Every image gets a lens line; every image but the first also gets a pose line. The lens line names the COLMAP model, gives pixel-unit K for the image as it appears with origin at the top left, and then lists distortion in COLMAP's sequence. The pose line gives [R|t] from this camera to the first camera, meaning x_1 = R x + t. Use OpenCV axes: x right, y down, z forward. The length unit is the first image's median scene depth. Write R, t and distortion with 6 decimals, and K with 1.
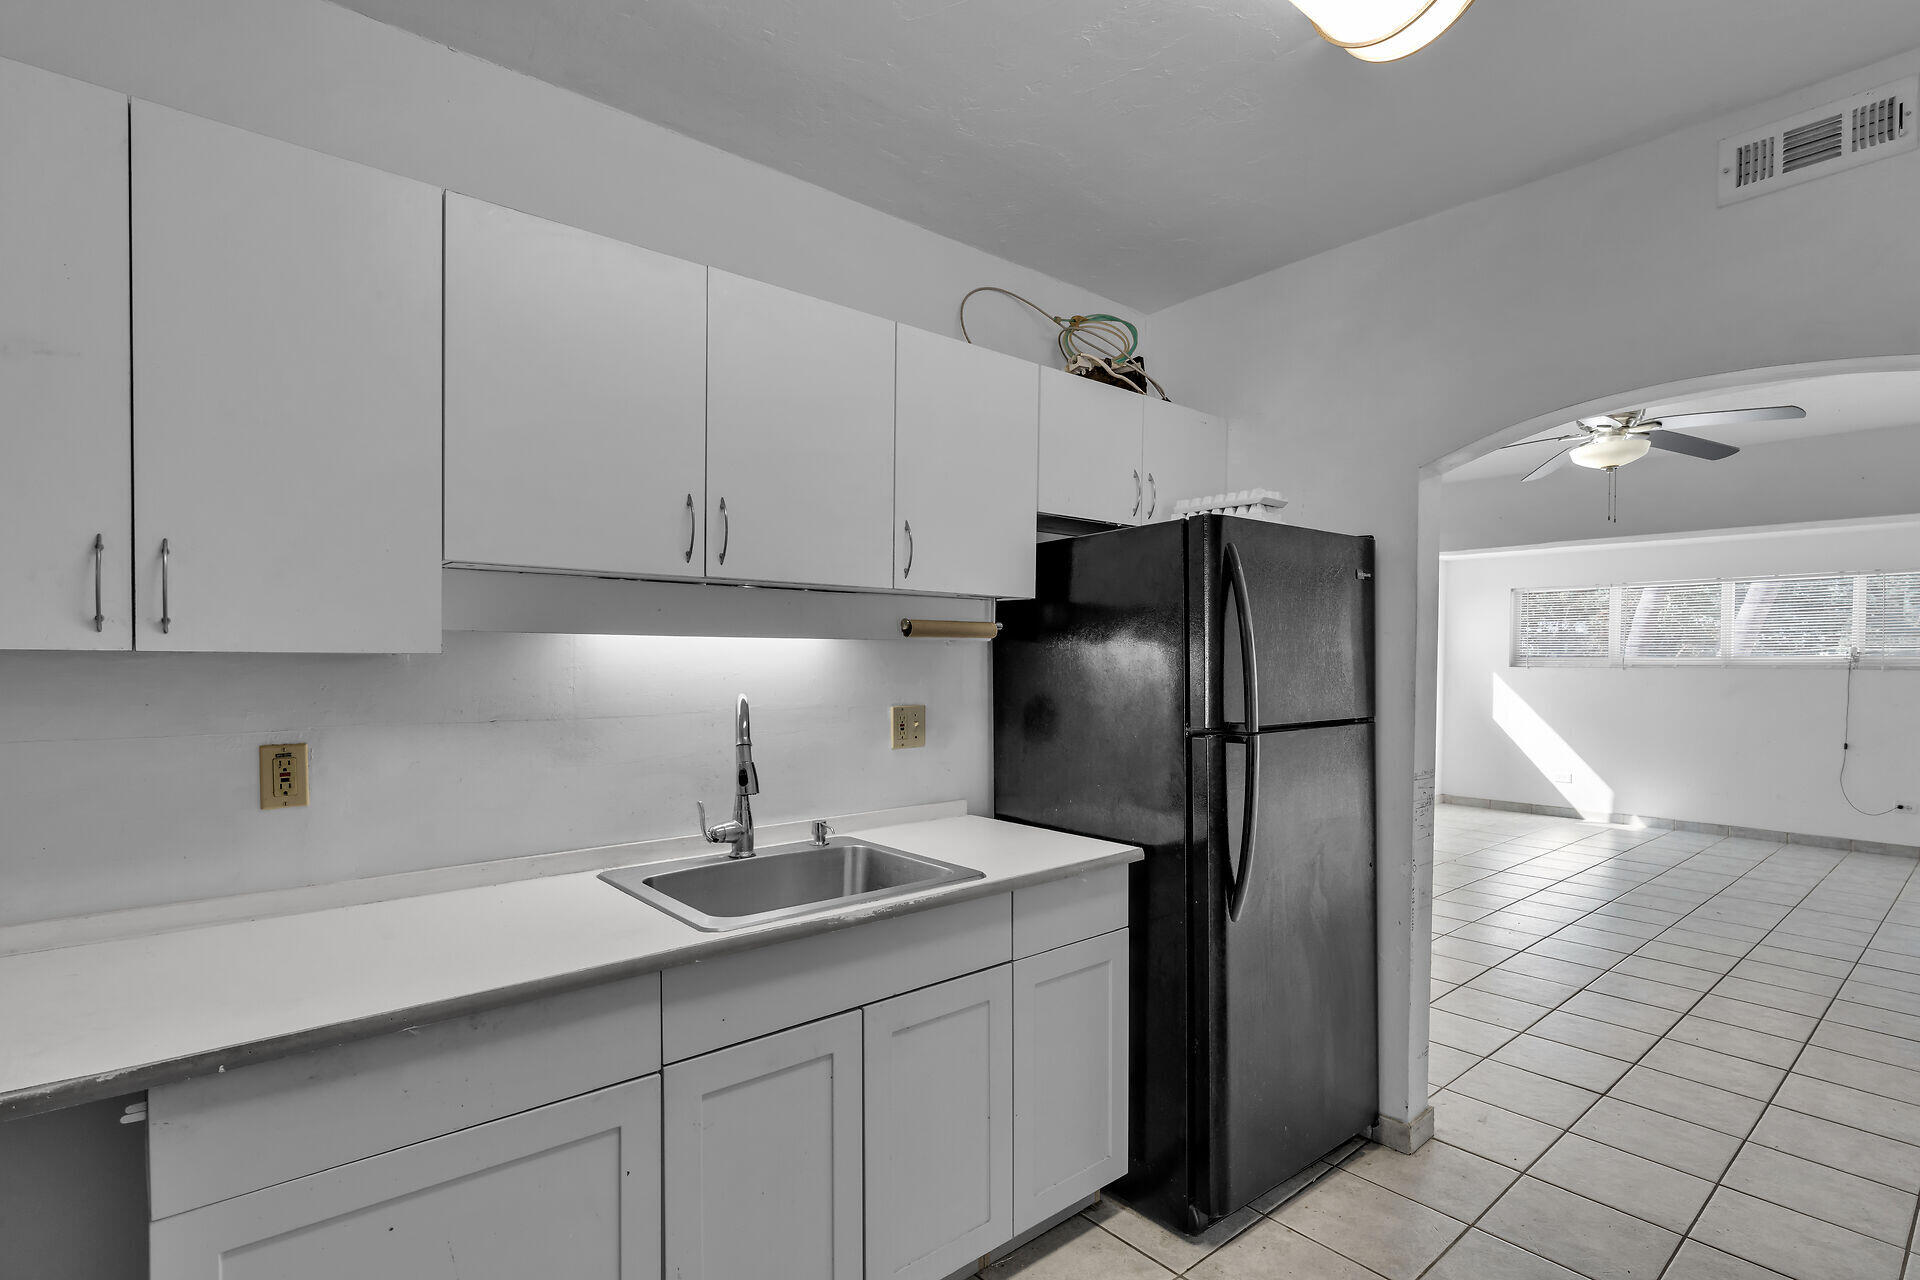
lens RADIAL K [[960.9, 0, 951.0], [0, 960.9, 684.3], [0, 0, 1]] dist [0.002508, 0.001342]
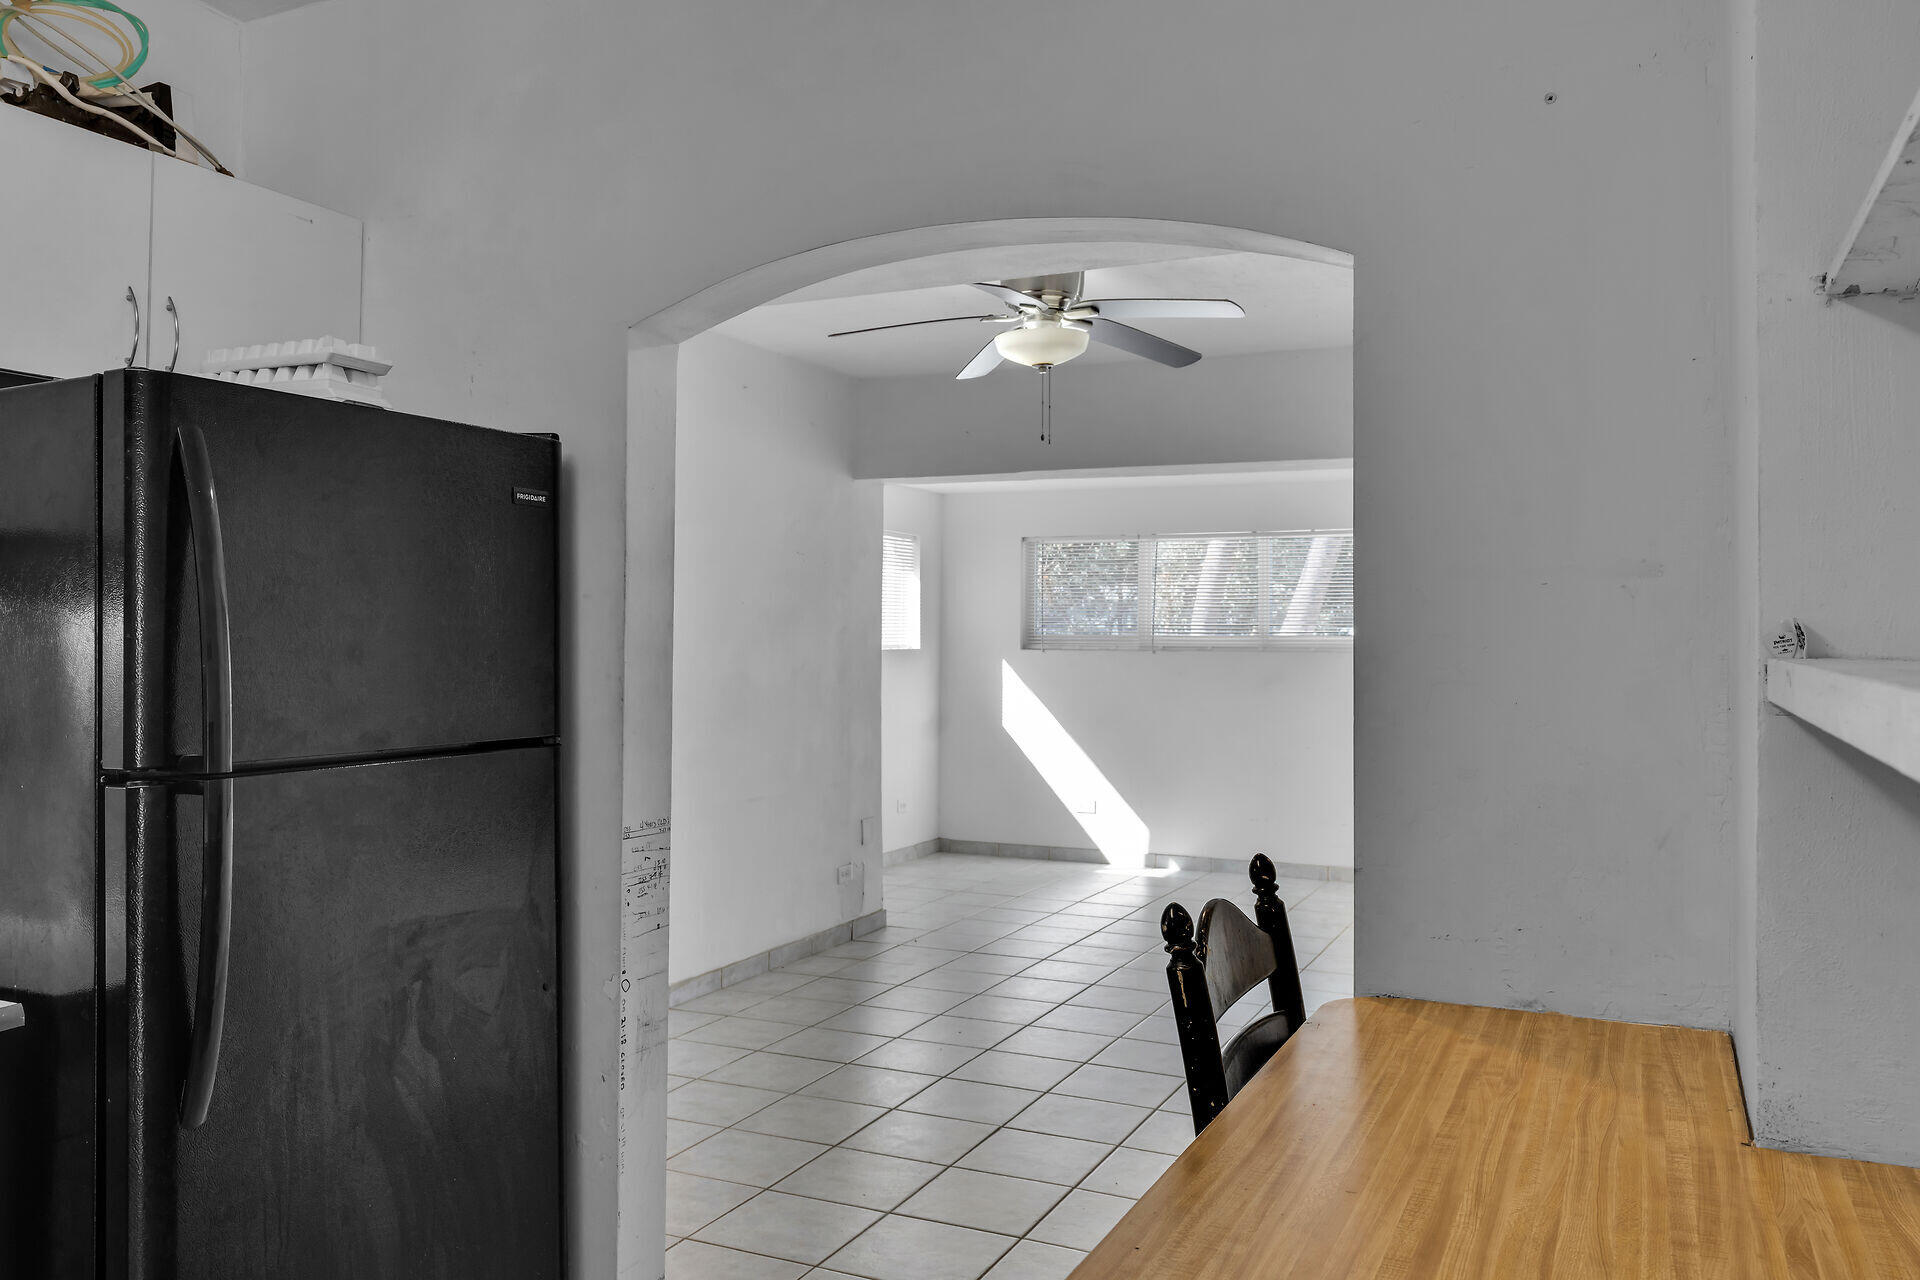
lens RADIAL K [[1543.2, 0, 963.4], [0, 1543.2, 627.2], [0, 0, 1]] dist [-0.001758, 0.005219]
pose [[0.907232, 0.005849, 0.420591, 0.249656], [0.007813, 0.999497, -0.030752, -0.002180], [-0.420559, 0.031185, 0.906729, 0.021803]]
